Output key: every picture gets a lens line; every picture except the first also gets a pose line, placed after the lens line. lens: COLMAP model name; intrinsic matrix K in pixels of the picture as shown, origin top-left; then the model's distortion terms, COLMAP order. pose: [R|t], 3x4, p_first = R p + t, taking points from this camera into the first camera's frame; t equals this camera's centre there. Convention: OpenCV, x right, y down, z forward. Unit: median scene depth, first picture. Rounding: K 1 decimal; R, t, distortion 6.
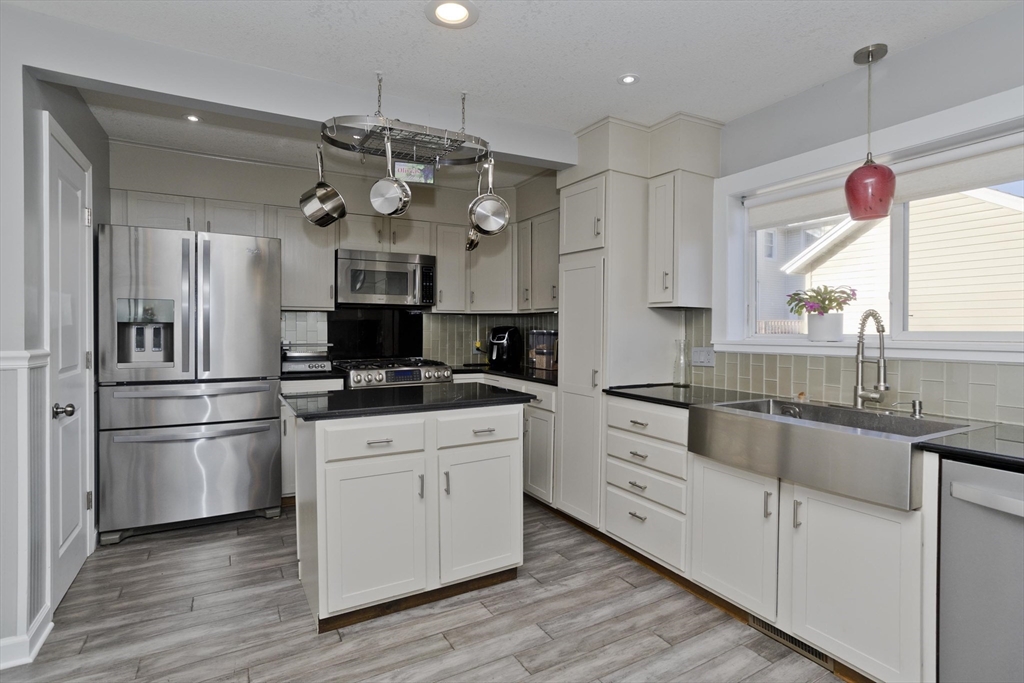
lens RADIAL K [[506.7, 0, 535.6], [0, 506.7, 337.5], [0, 0, 1]] dist [-0.047684, 0.031550]
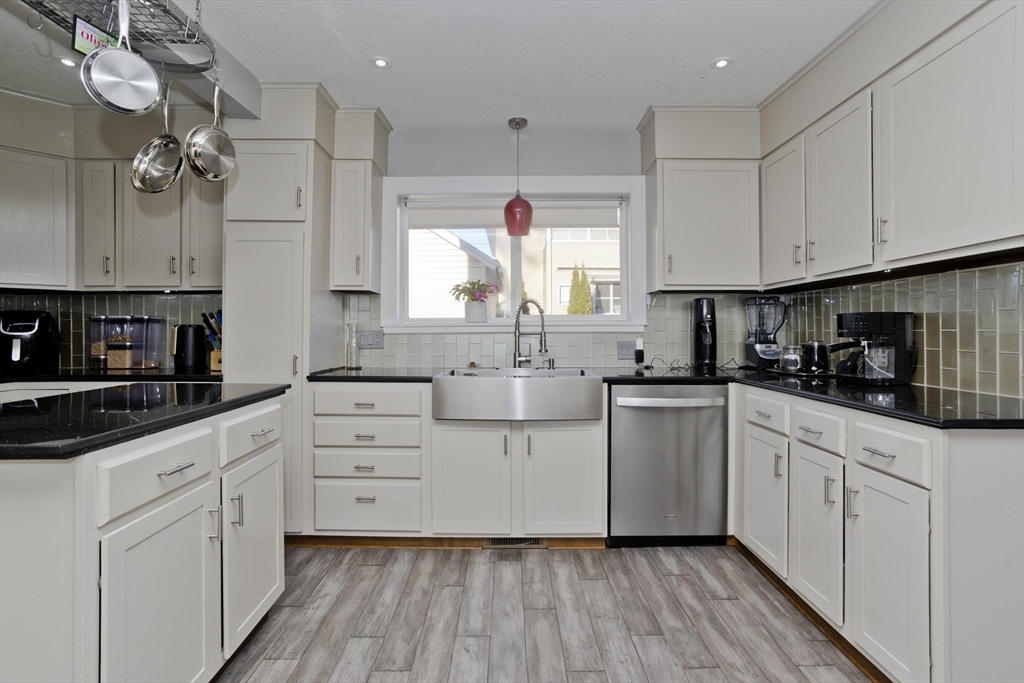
lens RADIAL K [[498.7, 0, 509.6], [0, 498.7, 328.5], [0, 0, 1]] dist [-0.047835, 0.027963]
pose [[0.510964, -0.006737, 0.859576, -0.486391], [0.018448, 0.999825, -0.003130, 0.026672], [-0.859404, 0.017457, 0.510998, 0.247774]]
